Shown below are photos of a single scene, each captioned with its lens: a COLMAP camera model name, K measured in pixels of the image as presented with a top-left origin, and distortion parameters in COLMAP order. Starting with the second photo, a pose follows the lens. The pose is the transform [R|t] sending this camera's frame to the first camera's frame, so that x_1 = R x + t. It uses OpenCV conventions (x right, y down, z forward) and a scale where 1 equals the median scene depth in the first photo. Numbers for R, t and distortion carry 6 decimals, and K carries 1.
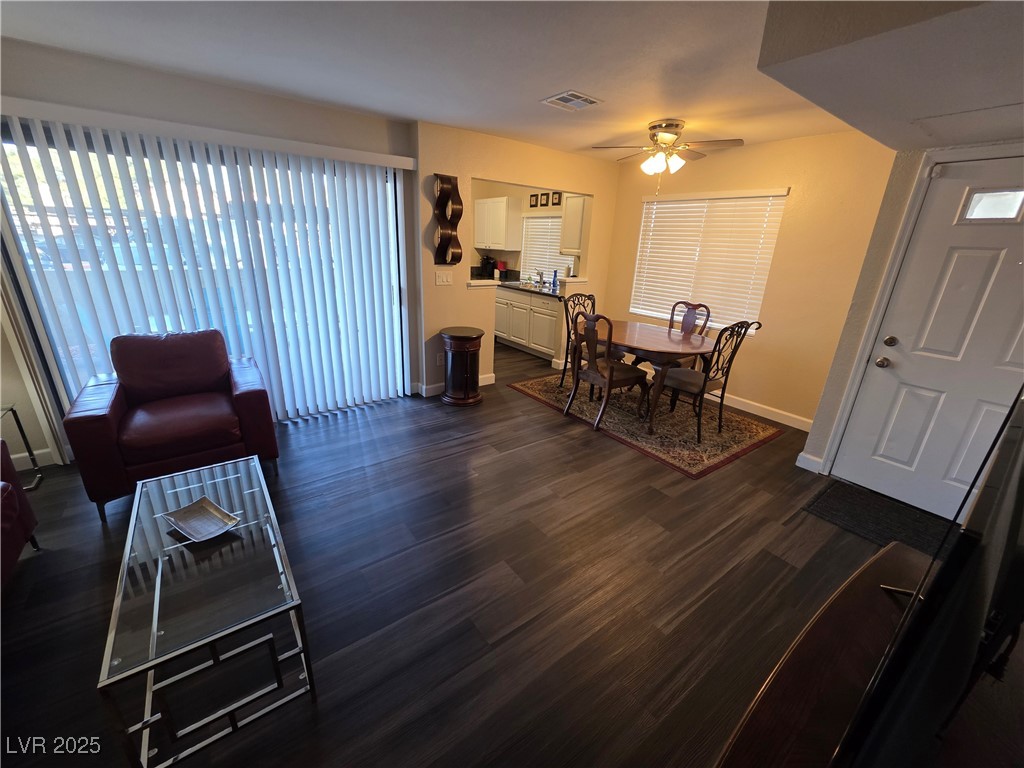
lens RADIAL K [[407.9, 0, 512.0], [0, 407.9, 384.0], [0, 0, 1]] dist [0.005197, 0.000074]
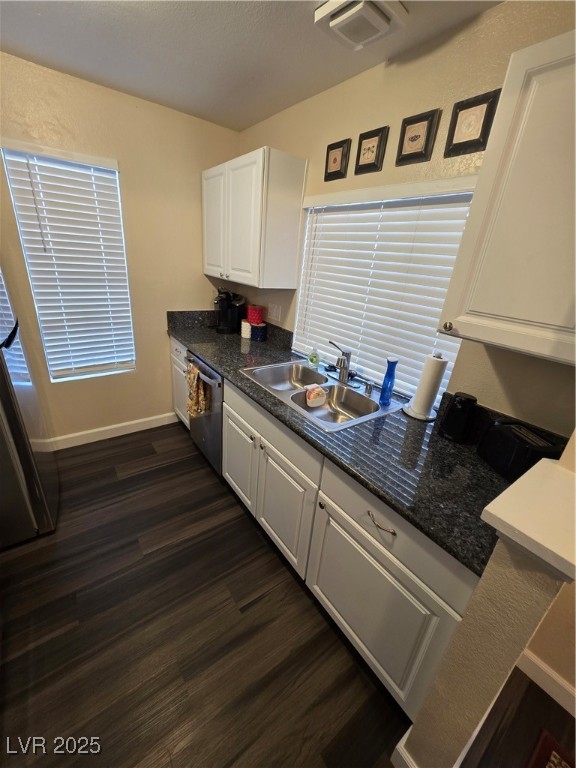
lens RADIAL K [[305.9, 0, 289.0], [0, 305.9, 381.1], [0, 0, 1]] dist [0.005197, 0.000074]
pose [[0.999087, 0.041886, 0.008435, 0.021952], [-0.042252, 0.997892, 0.049249, -0.350548], [-0.006355, -0.049560, 0.998751, 0.958748]]
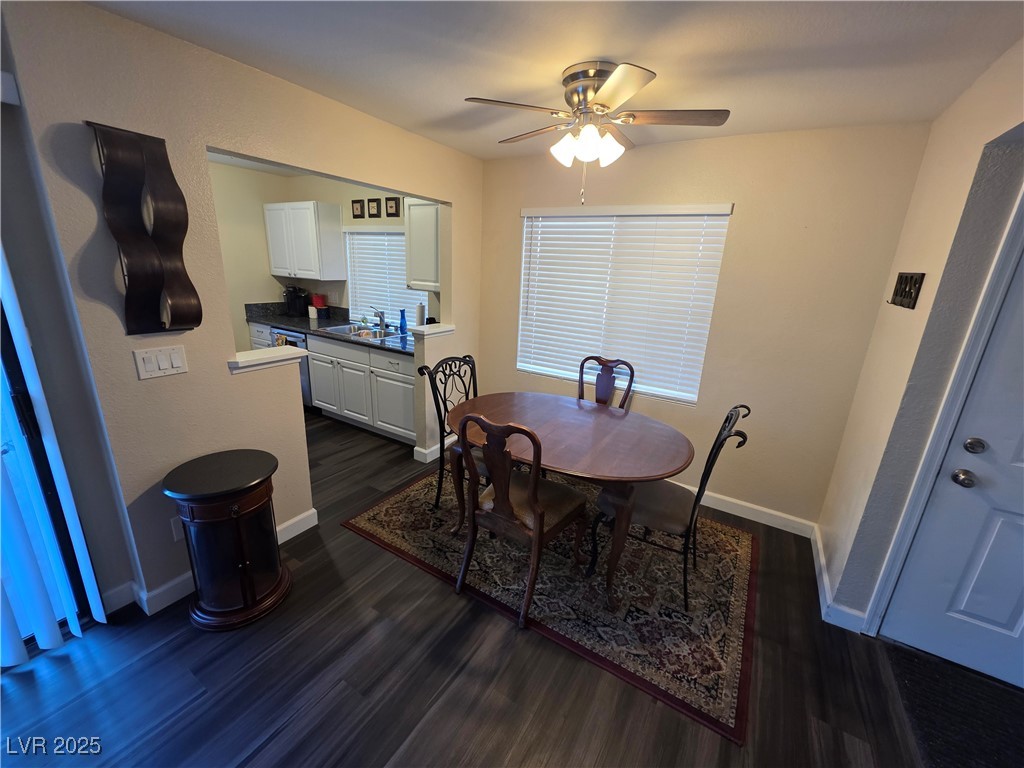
lens RADIAL K [[407.9, 0, 512.0], [0, 407.9, 384.0], [0, 0, 1]] dist [0.005197, 0.000074]
pose [[0.928751, -0.103038, 0.356097, 0.025798], [0.115260, 0.993247, -0.013215, -0.158954], [-0.352331, 0.053317, 0.934356, 0.381640]]
